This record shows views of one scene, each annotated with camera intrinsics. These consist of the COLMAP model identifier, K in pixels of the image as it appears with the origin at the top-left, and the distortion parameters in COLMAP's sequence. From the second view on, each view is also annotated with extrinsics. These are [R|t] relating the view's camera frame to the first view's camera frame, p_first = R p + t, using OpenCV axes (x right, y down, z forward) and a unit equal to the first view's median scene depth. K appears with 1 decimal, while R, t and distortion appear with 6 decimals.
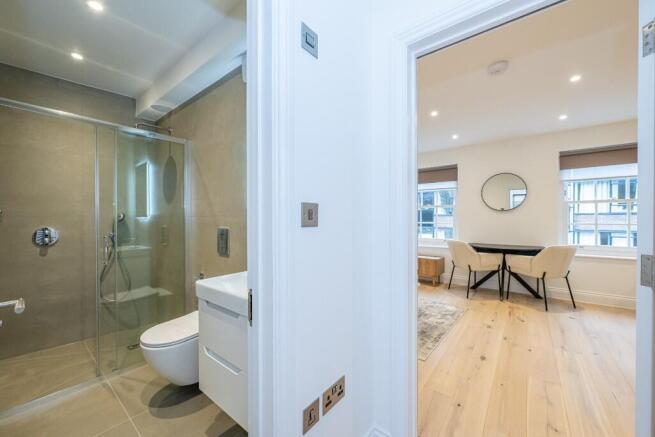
lens RADIAL K [[255.1, 0, 327.5], [0, 255.1, 218.5], [0, 0, 1]] dist [-0.000007, 0.000266]
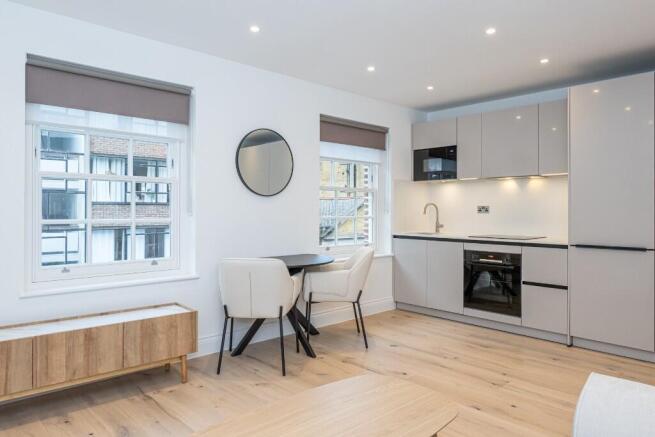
lens RADIAL K [[442.8, 0, 327.6], [0, 442.8, 207.3], [0, 0, 1]] dist [0.000348, -0.000671]
pose [[0.152471, 0.007299, 0.988281, -0.127633], [-0.002030, 0.999973, -0.007072, -0.000130], [-0.988306, -0.000928, 0.152482, 0.375798]]
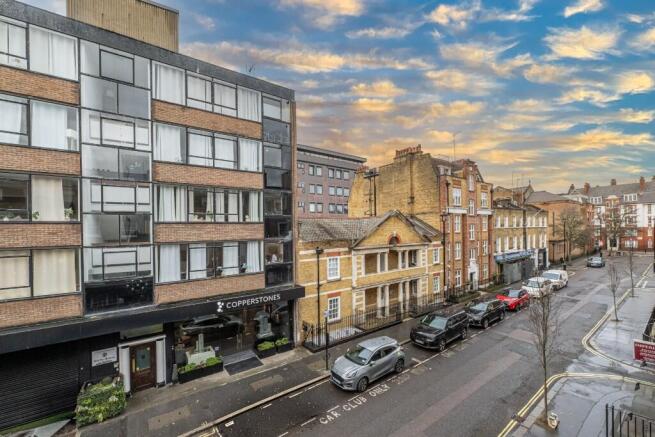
lens RADIAL K [[272.3, 0, 328.3], [0, 272.3, 229.8], [0, 0, 1]] dist [0.000344, 0.000006]
pose [[0.254374, -0.004436, 0.967096, 0.511777], [0.018566, 0.999828, -0.000298, 0.025185], [-0.966928, 0.018031, 0.254412, 0.465614]]
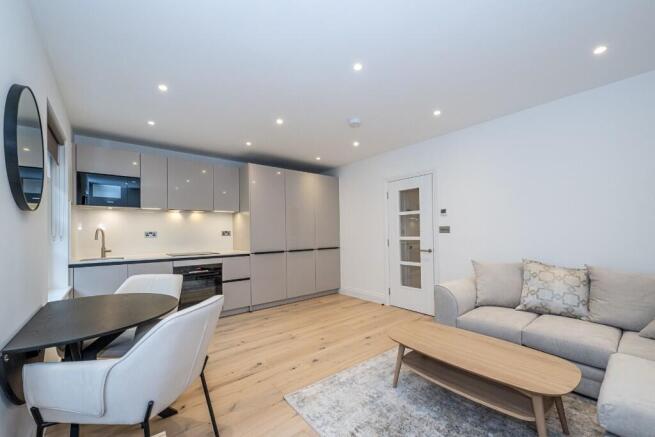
lens RADIAL K [[262.3, 0, 329.6], [0, 262.3, 230.0], [0, 0, 1]] dist [0.000493, -0.000058]
pose [[-0.978152, 0.018743, 0.207045, 0.139095], [0.016839, 0.999798, -0.010954, 0.000655], [-0.207209, -0.007229, -0.978270, 0.643407]]
